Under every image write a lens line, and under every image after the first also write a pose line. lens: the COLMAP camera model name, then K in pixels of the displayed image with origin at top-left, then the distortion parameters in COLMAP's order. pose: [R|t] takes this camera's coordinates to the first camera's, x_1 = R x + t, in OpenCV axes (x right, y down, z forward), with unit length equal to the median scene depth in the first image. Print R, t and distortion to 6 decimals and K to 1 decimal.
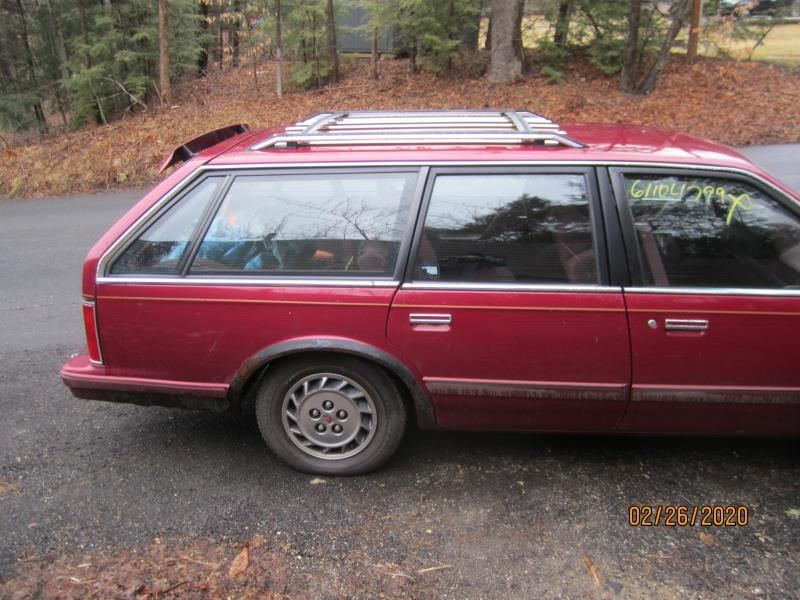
lens RADIAL K [[665.2, 0, 400.0], [0, 665.2, 300.0], [0, 0, 1]] dist [-0.056933, 0.015432]
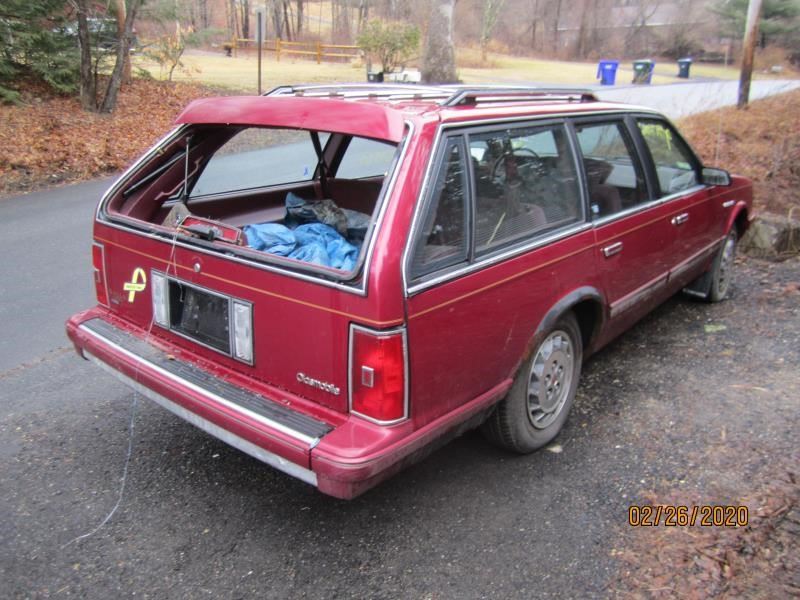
lens RADIAL K [[646.6, 0, 389.9], [0, 646.6, 303.8], [0, 0, 1]] dist [-0.033912, -0.001795]
pose [[0.576537, -0.242887, 0.780135, -0.204377], [0.270972, 0.957598, 0.097884, -0.018239], [-0.770830, 0.154961, 0.617906, 0.123799]]
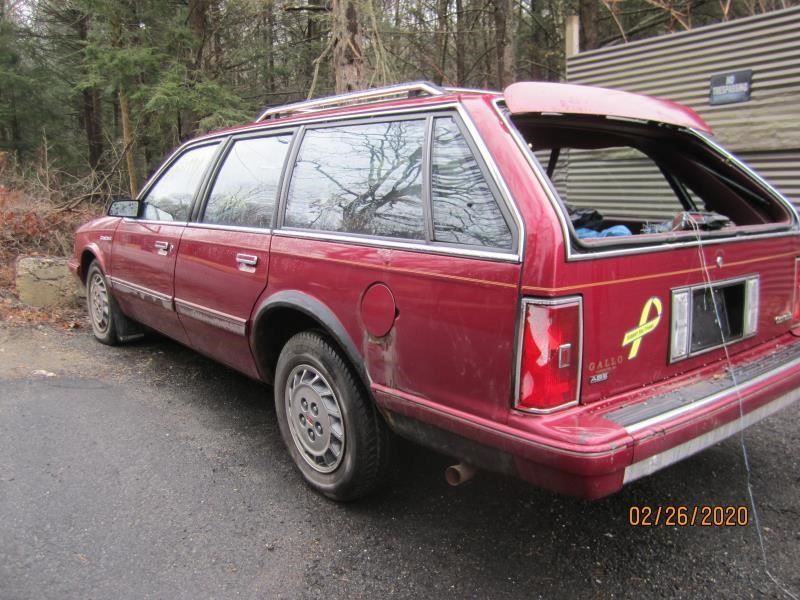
lens RADIAL K [[664.8, 0, 400.0], [0, 664.8, 300.0], [0, 0, 1]] dist [-0.061632, 0.015609]
pose [[-0.692346, -0.107716, 0.713480, -0.160912], [0.265666, 0.881284, 0.390846, -0.096954], [-0.670879, 0.460148, -0.581537, 0.407634]]
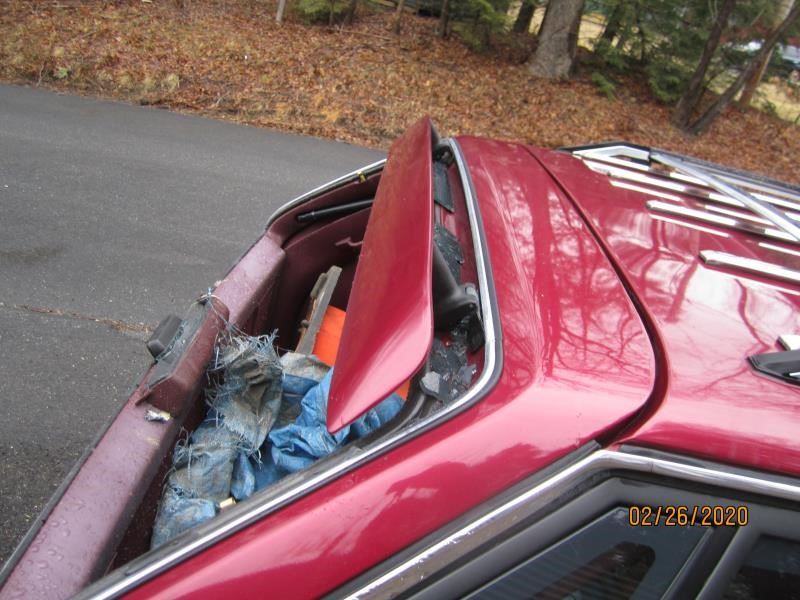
lens RADIAL K [[664.8, 0, 400.0], [0, 664.8, 300.0], [0, 0, 1]] dist [-0.061632, 0.015609]
pose [[0.966514, 0.216047, 0.138475, -0.083199], [-0.223986, 0.973581, 0.044388, -0.048157], [-0.125227, -0.073918, 0.989371, 0.167348]]
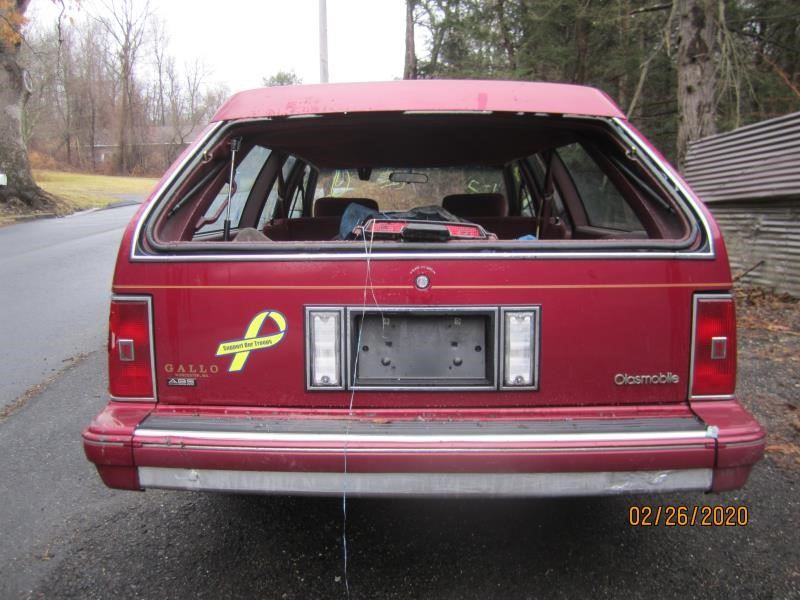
lens RADIAL K [[664.8, 0, 400.0], [0, 664.8, 300.0], [0, 0, 1]] dist [-0.061632, 0.015609]
pose [[-0.061560, -0.131278, 0.989432, -0.225195], [0.360237, 0.921572, 0.144687, -0.040685], [-0.930828, 0.365337, -0.009441, 0.269163]]
